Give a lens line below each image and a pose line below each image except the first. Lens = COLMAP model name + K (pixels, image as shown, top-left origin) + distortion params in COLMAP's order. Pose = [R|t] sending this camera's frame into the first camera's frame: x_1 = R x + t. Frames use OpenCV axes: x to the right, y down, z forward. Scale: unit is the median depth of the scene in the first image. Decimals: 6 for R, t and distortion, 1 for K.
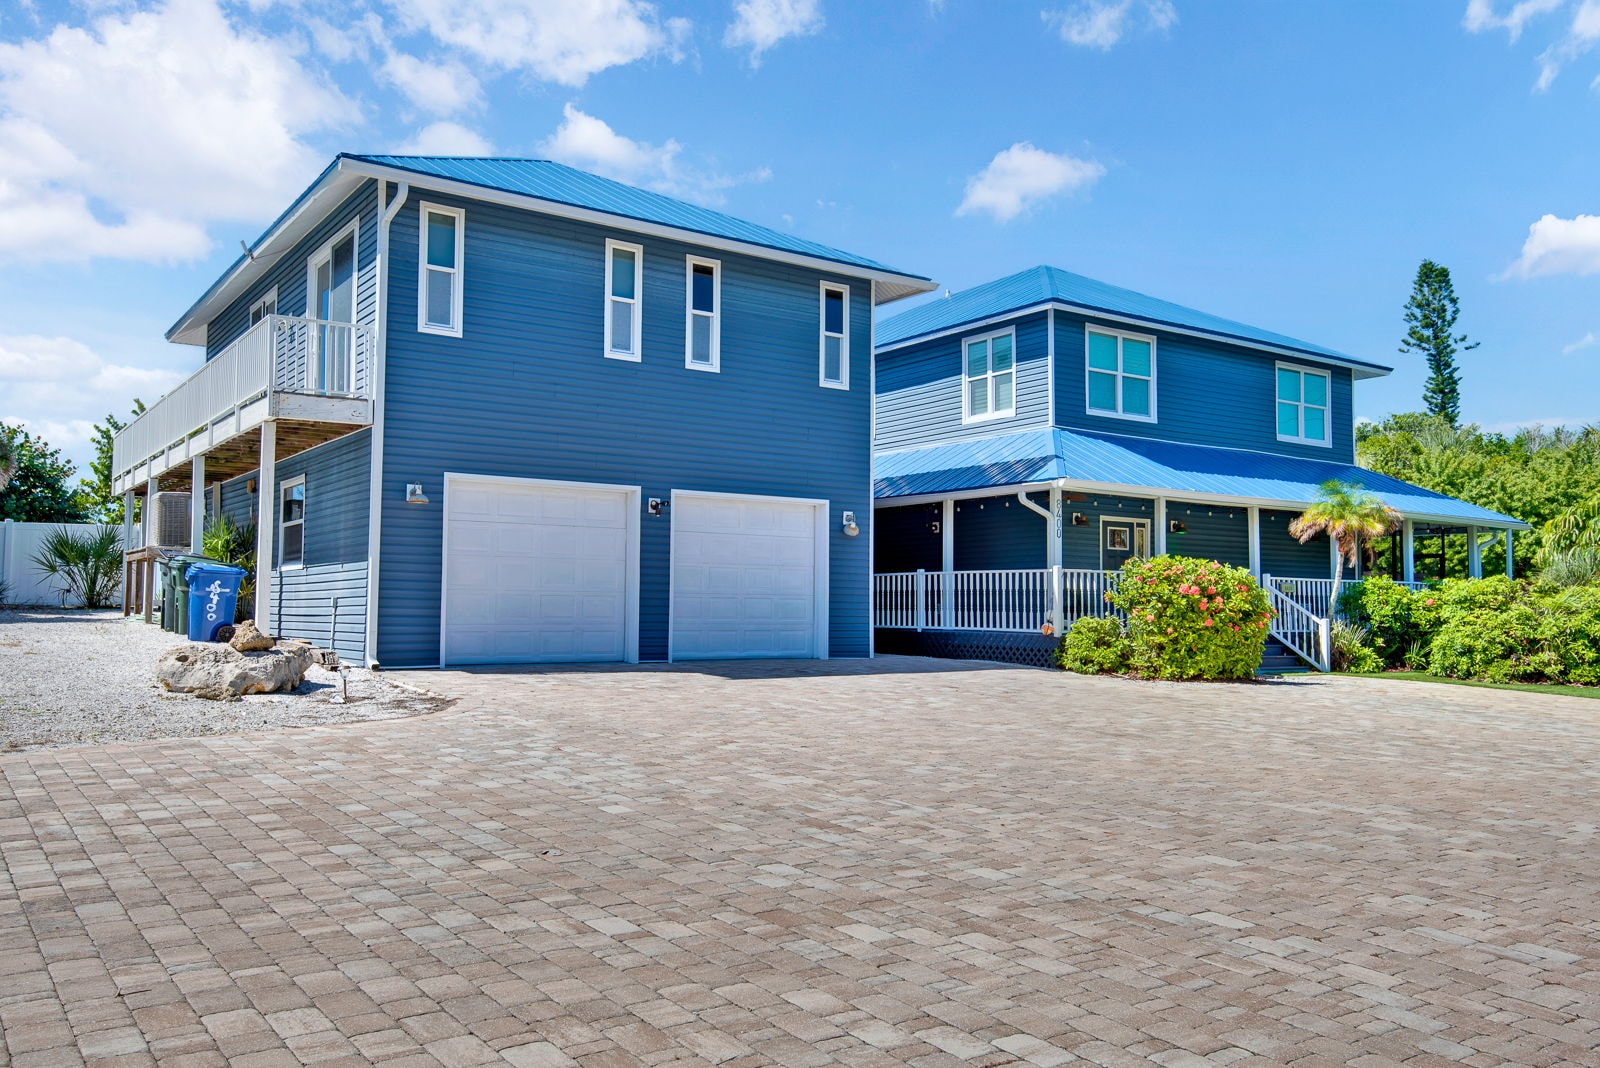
lens RADIAL K [[1278.9, 0, 805.8], [0, 1278.9, 537.4], [0, 0, 1]] dist [0.027164, -0.011132]
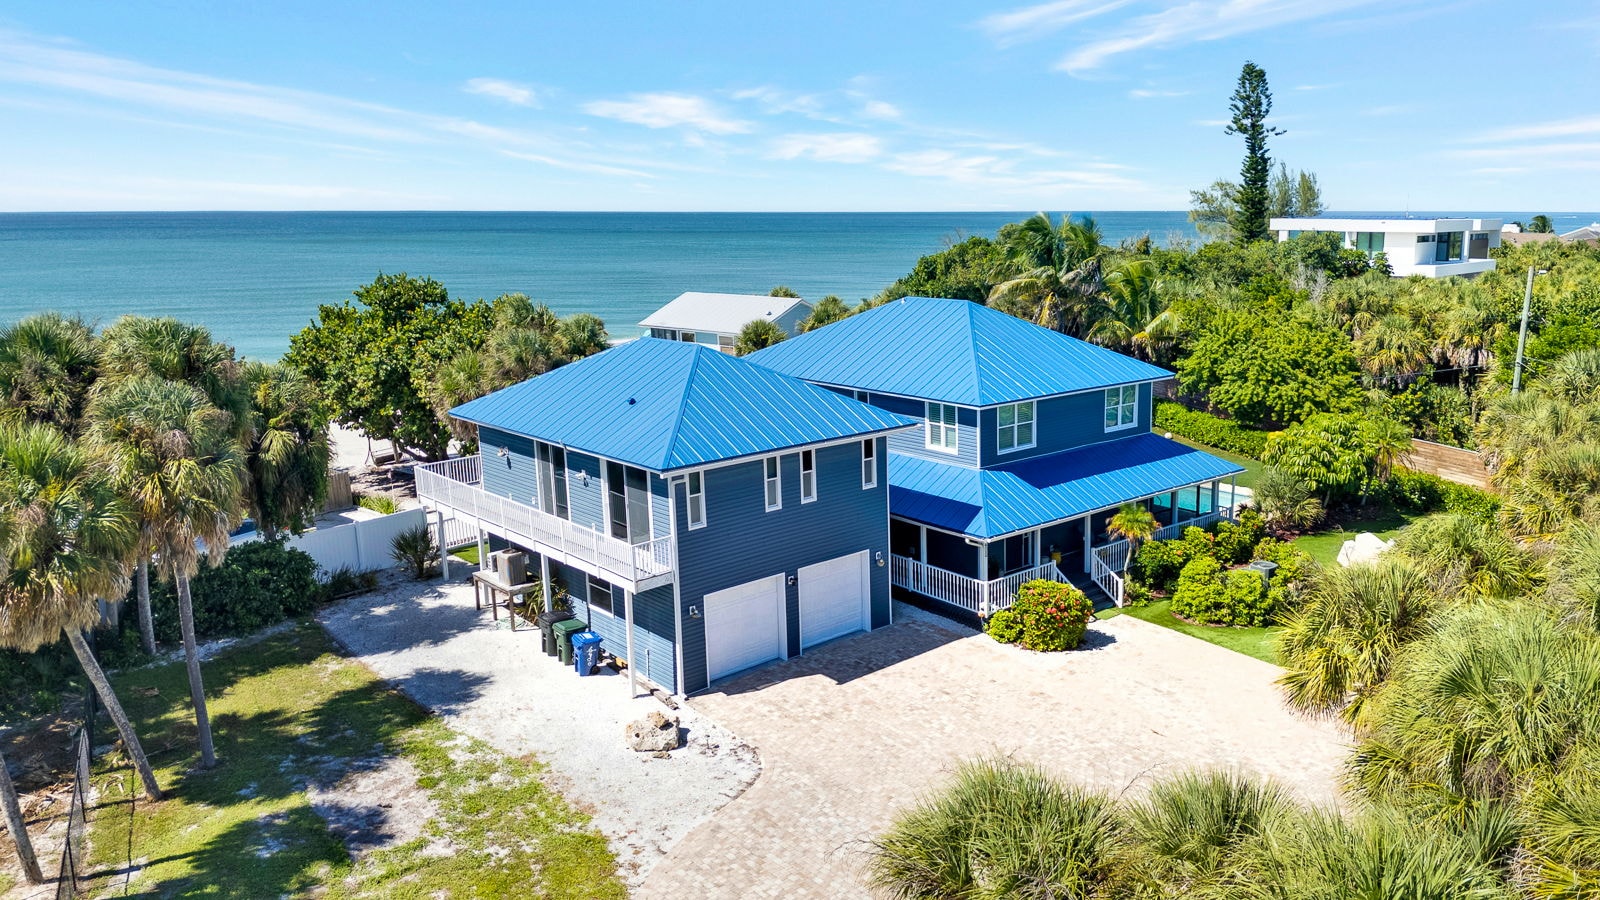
lens RADIAL K [[1205.3, 0, 798.0], [0, 1205.3, 393.1], [0, 0, 1]] dist [0.035285, -0.022664]
pose [[0.996391, -0.036413, 0.076680, -0.175490], [0.020426, 0.979628, 0.199781, -0.500478], [-0.082392, -0.197494, 0.976836, -0.573623]]
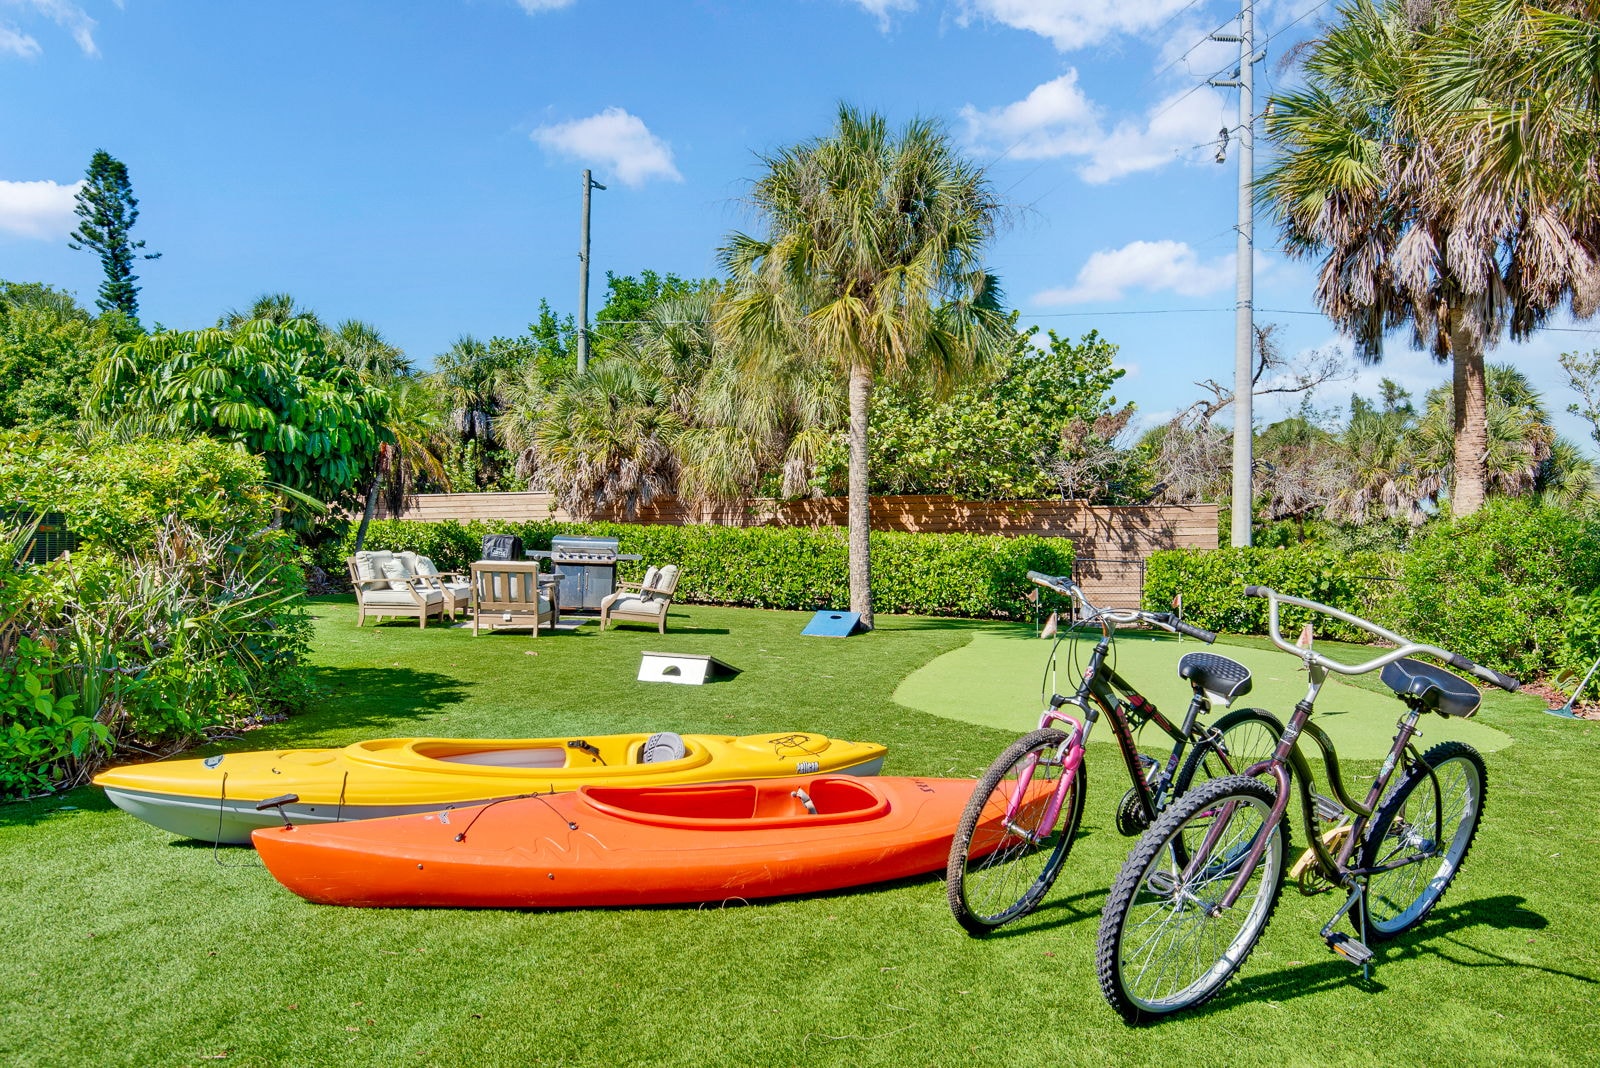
lens RADIAL K [[1039.0, 0, 805.9], [0, 1039.0, 536.3], [0, 0, 1]] dist [0.003363, -0.003888]
pose [[0.540285, -0.005168, 0.841466, 0.464581], [-0.039965, 0.998695, 0.031794, 0.043118], [-0.840533, -0.050807, 0.539373, 0.617656]]
